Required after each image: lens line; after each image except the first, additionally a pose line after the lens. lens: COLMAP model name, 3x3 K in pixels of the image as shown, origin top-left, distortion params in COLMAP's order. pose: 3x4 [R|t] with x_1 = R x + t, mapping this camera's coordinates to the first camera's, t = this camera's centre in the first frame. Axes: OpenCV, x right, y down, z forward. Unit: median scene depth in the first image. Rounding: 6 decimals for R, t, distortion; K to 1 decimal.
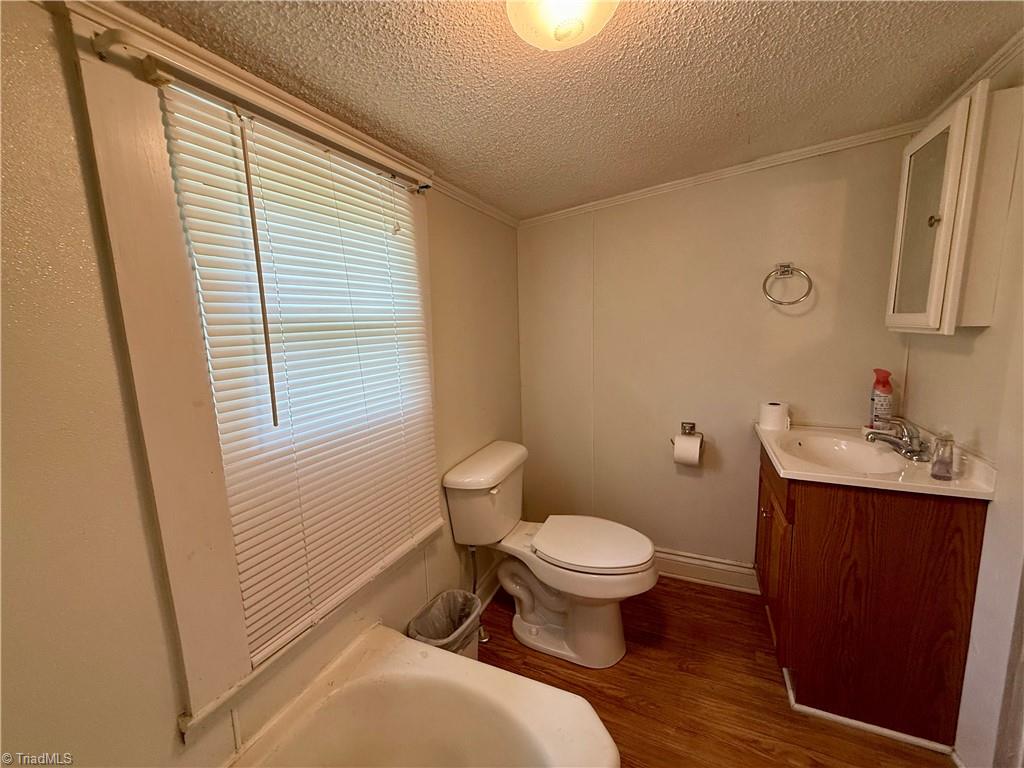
lens RADIAL K [[408.4, 0, 509.5], [0, 408.4, 385.2], [0, 0, 1]] dist [0.001536, 0.000491]
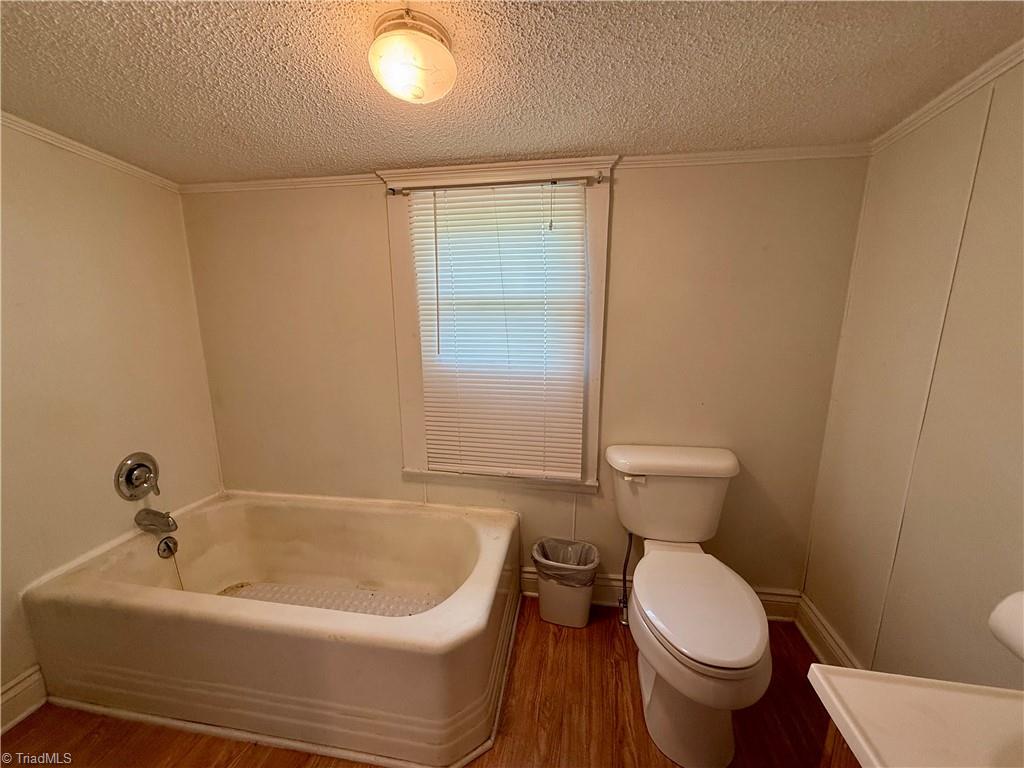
lens RADIAL K [[408.4, 0, 509.5], [0, 408.4, 385.2], [0, 0, 1]] dist [0.001536, 0.000491]
pose [[0.263237, 0.220674, -0.939154, 0.973092], [-0.153870, 0.970629, 0.184941, -0.118350], [0.952381, 0.095824, 0.289460, 0.559020]]
